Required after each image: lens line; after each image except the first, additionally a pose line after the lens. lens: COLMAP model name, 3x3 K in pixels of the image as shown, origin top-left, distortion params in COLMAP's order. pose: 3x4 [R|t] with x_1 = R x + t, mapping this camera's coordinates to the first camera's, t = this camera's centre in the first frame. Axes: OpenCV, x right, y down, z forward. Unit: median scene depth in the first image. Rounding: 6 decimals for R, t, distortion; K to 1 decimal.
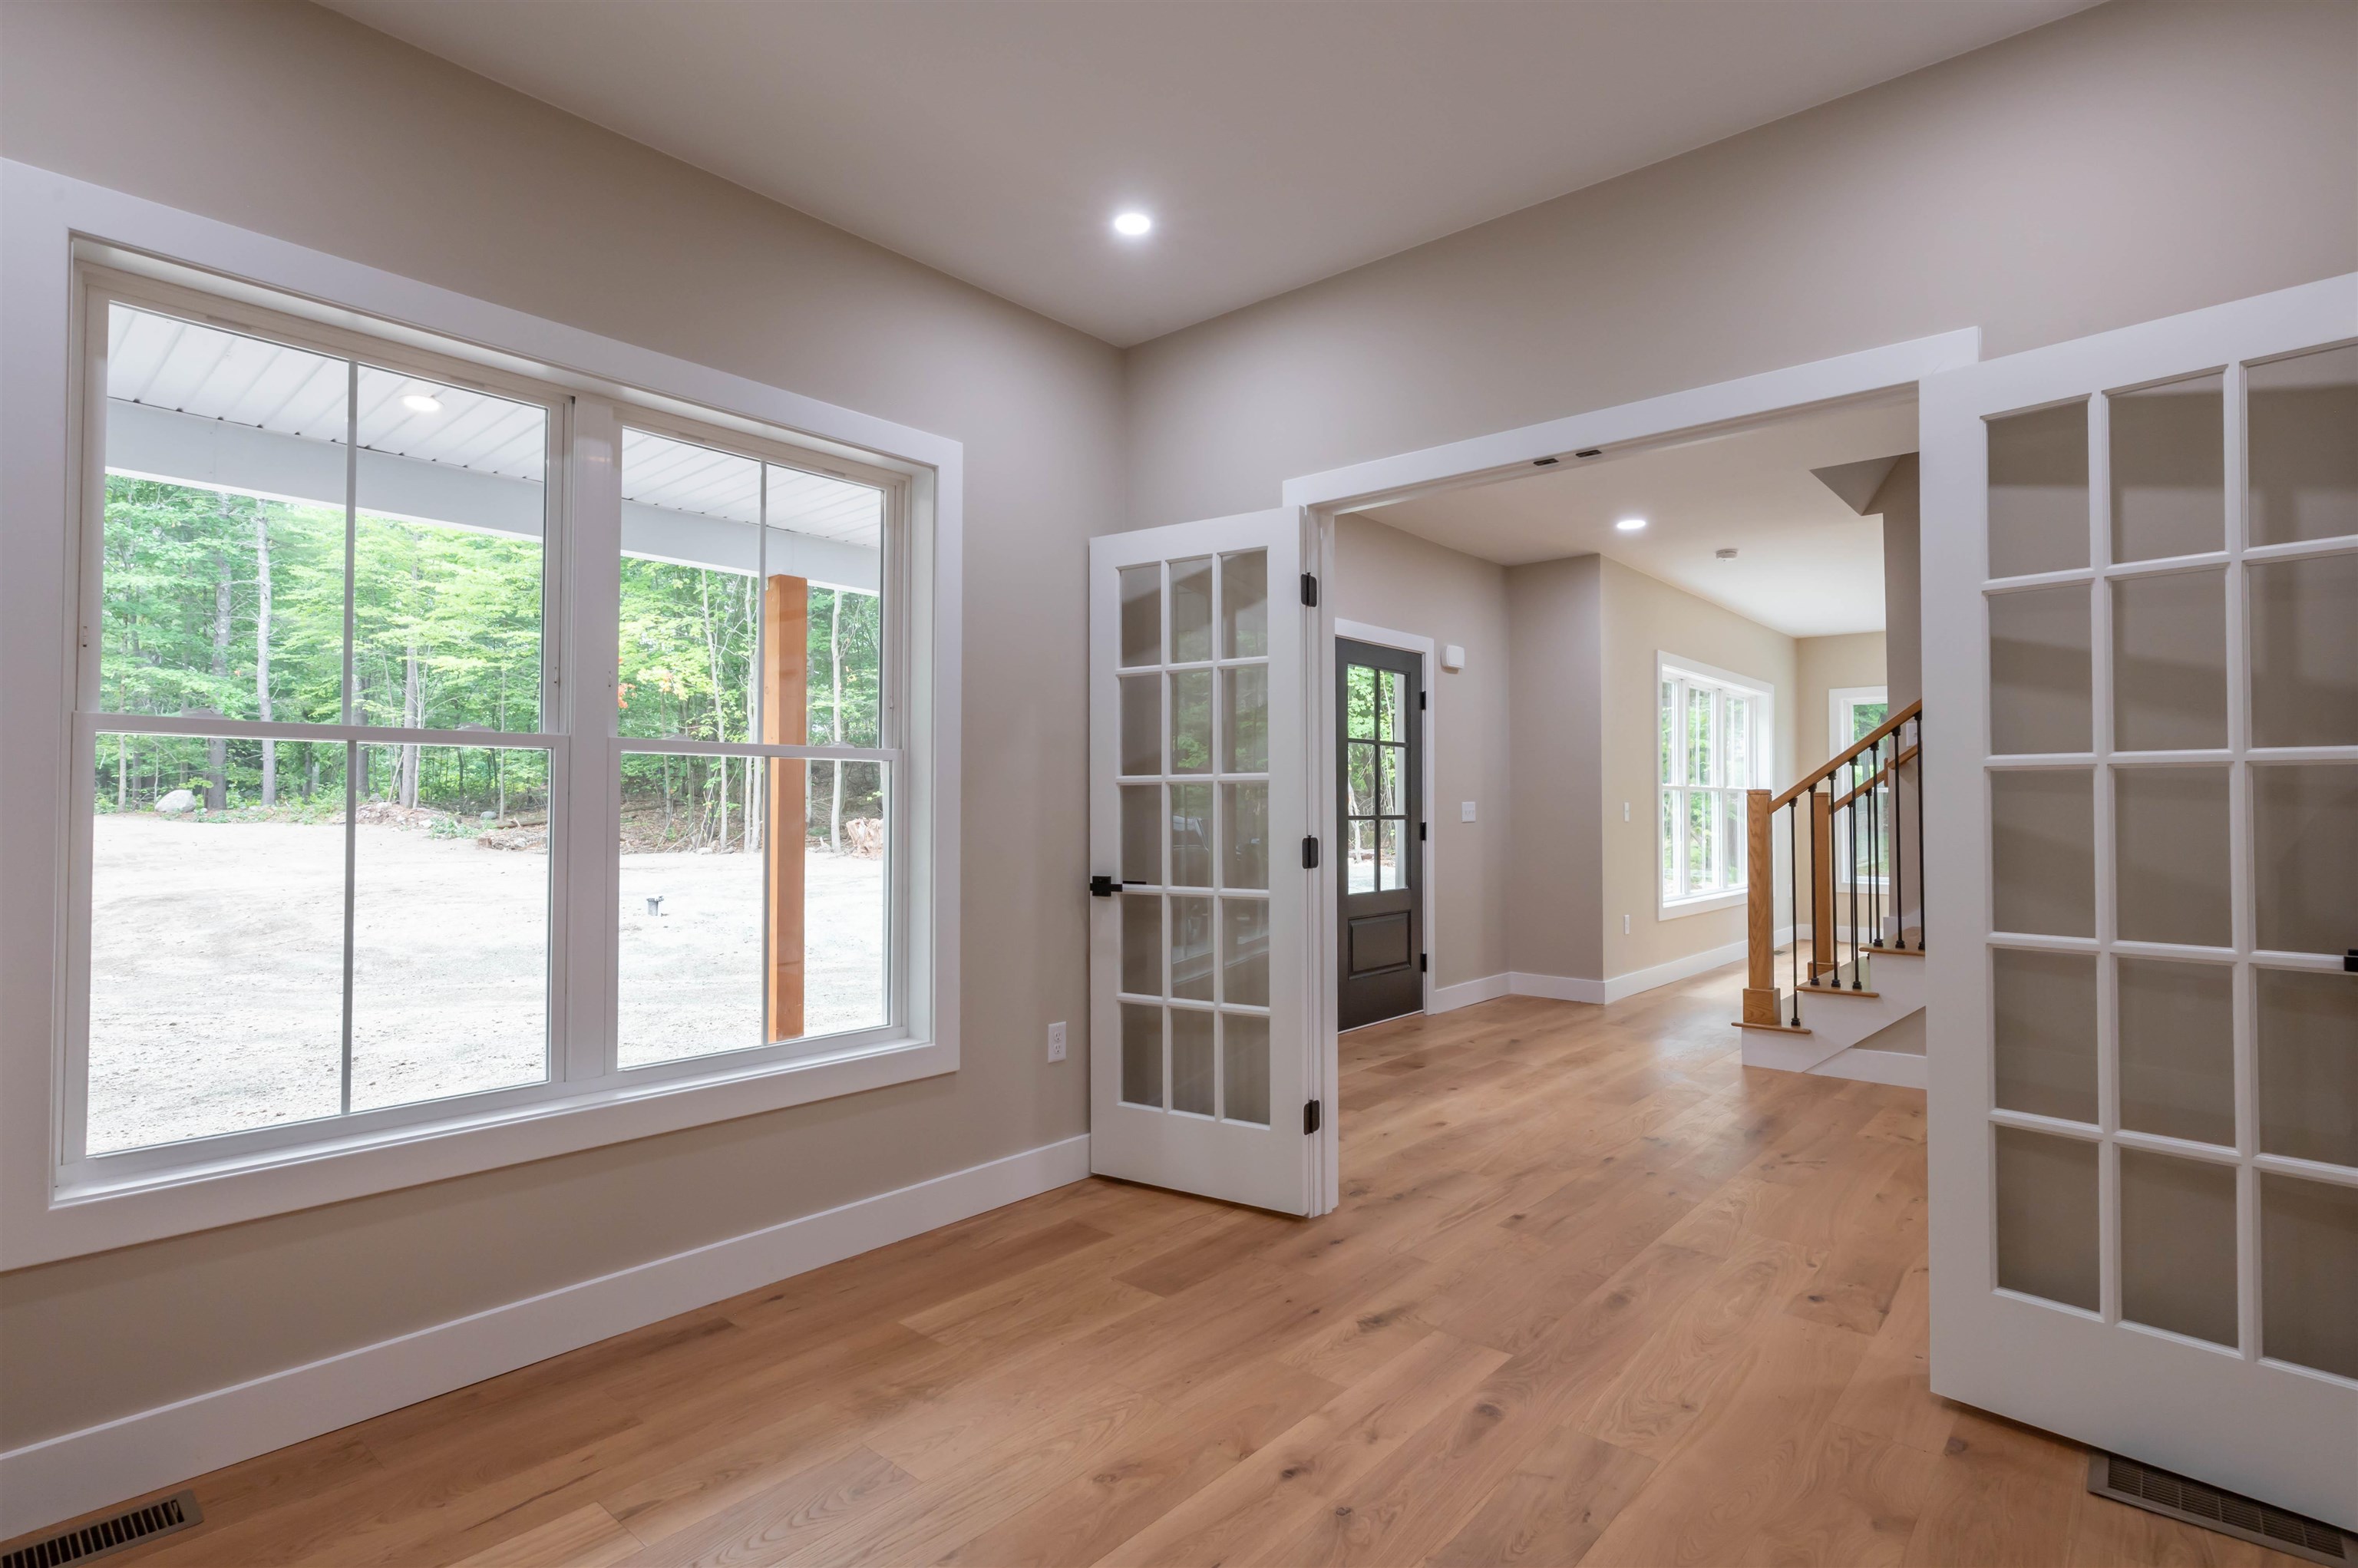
lens RADIAL K [[1173.6, 0, 1179.0], [0, 1173.6, 784.0], [0, 0, 1]] dist [-0.003510, 0.001498]
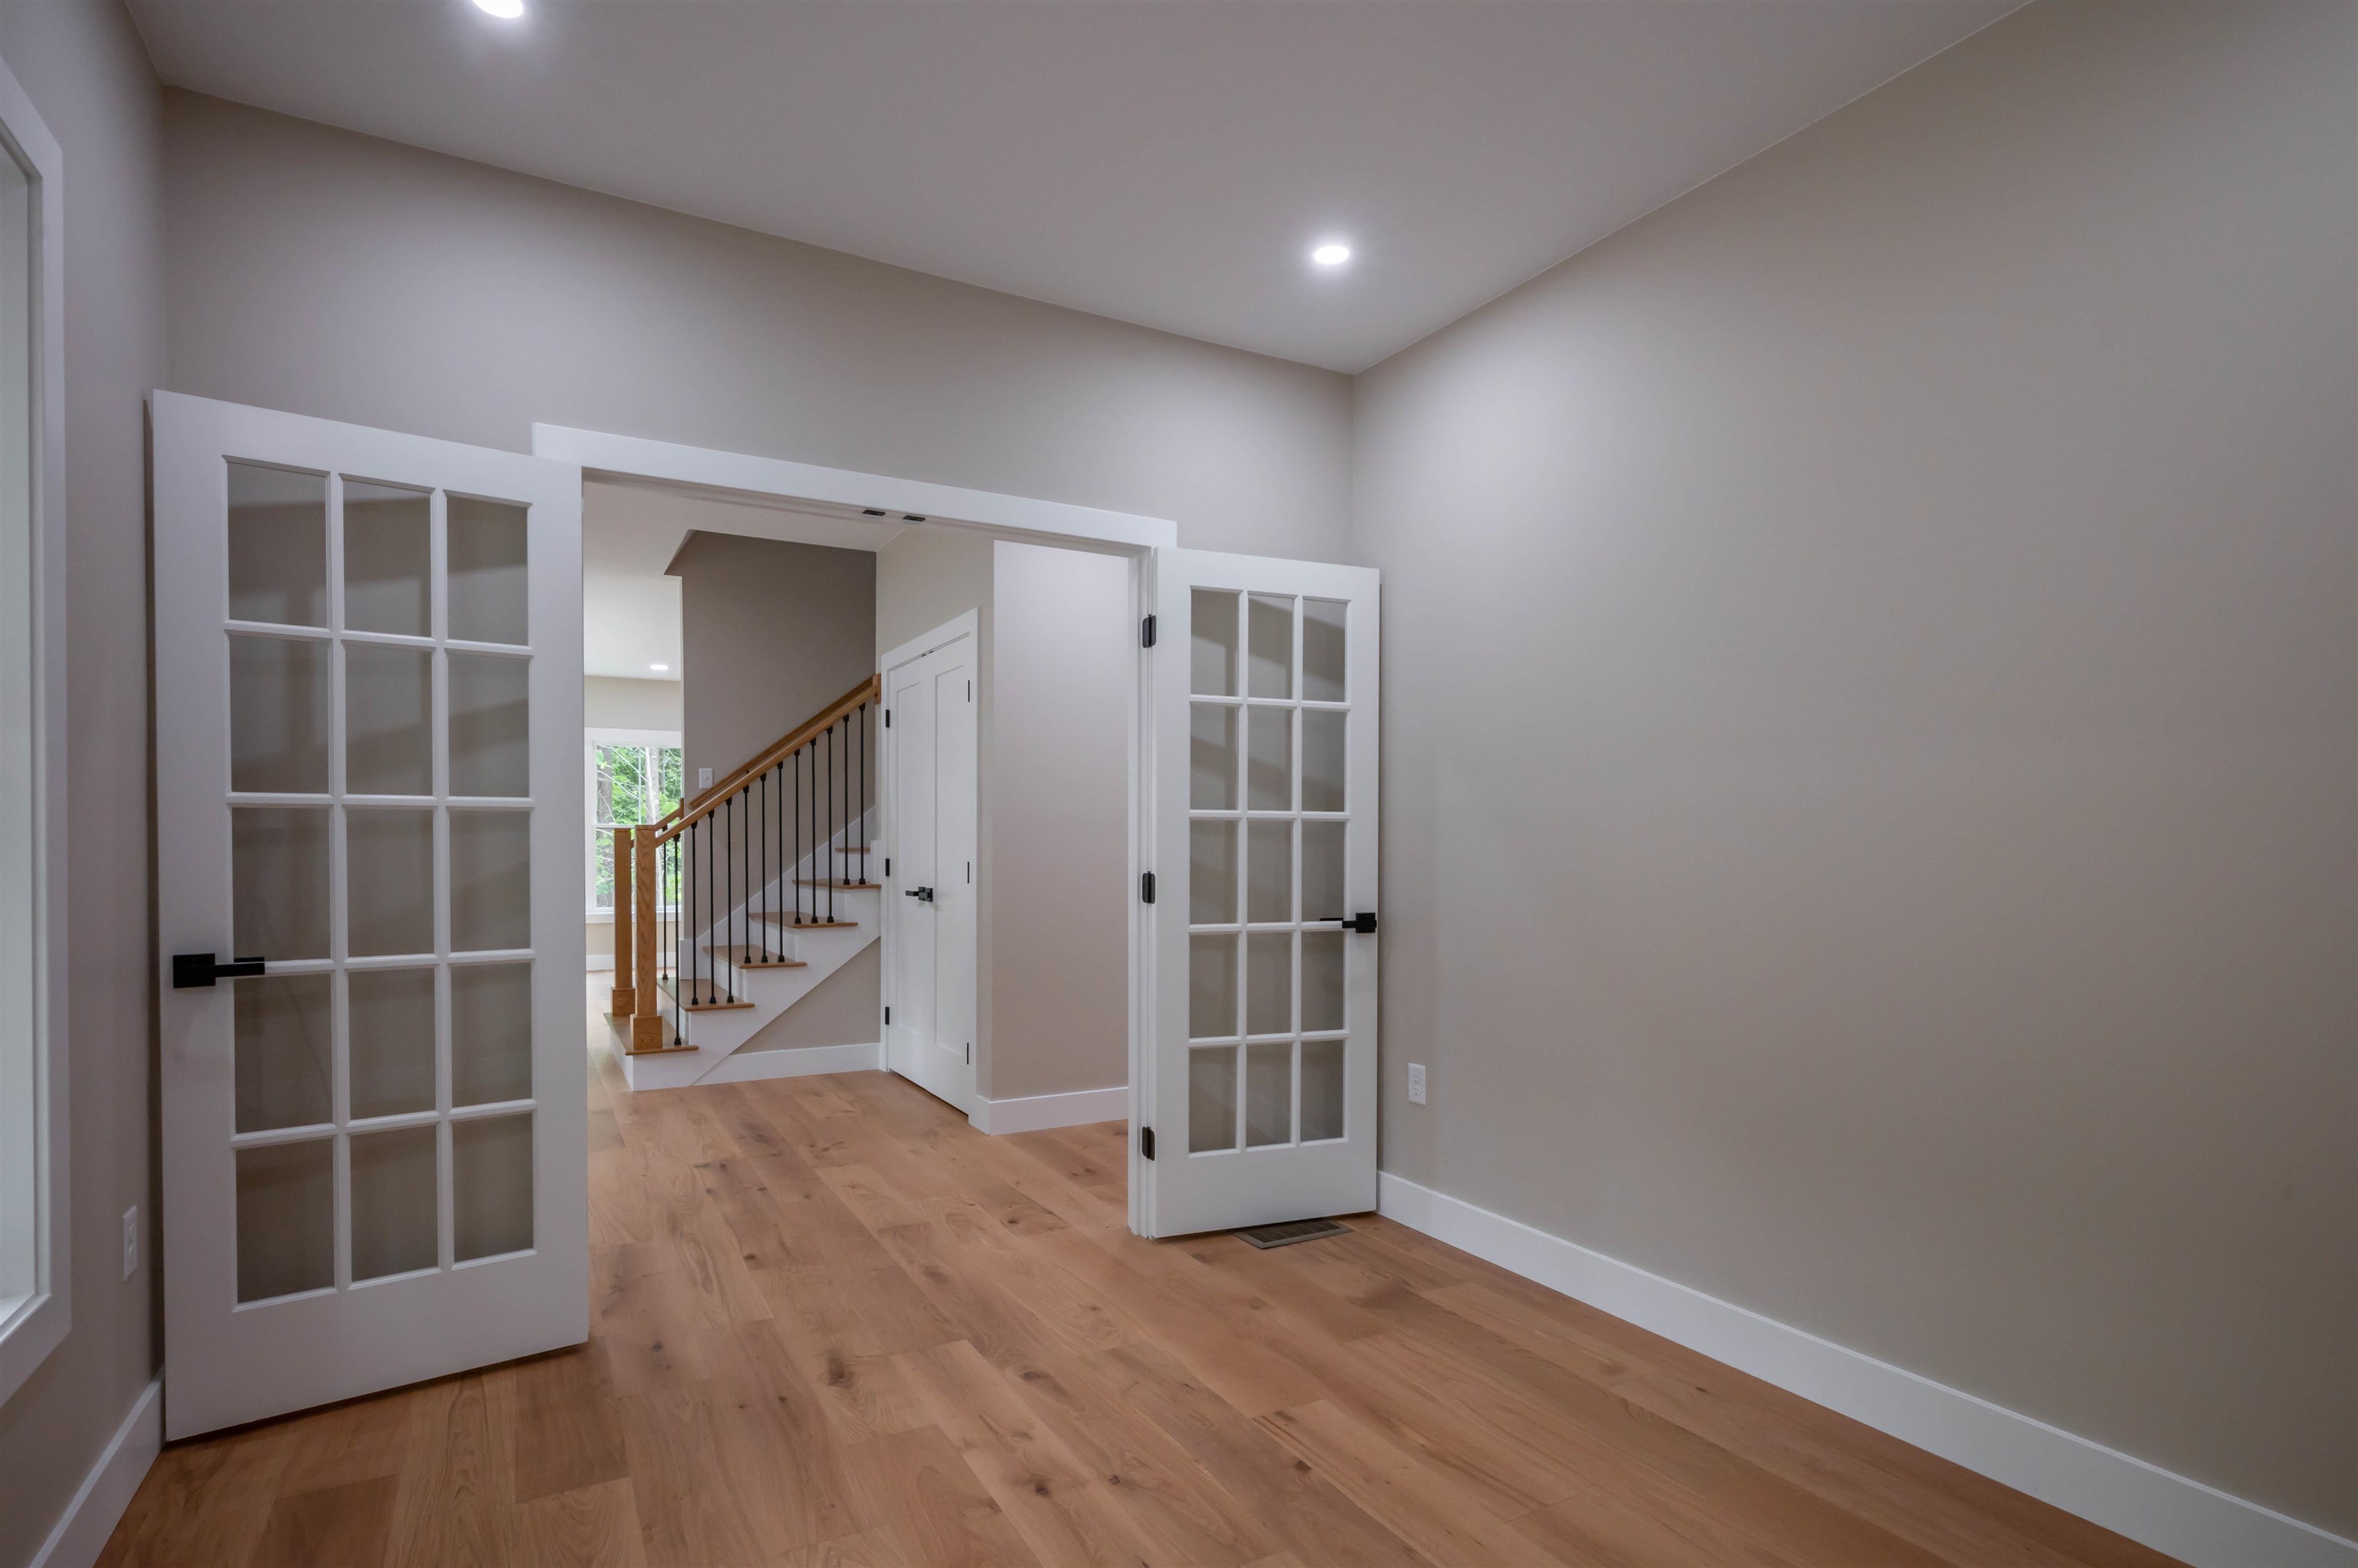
lens RADIAL K [[1156.2, 0, 1169.3], [0, 1156.2, 854.4], [0, 0, 1]] dist [-0.000194, 0.000800]
pose [[0.341739, -0.008907, 0.939753, -0.531027], [-0.021517, 0.999619, 0.017299, 0.005902], [-0.939549, -0.026133, 0.341417, 0.364847]]
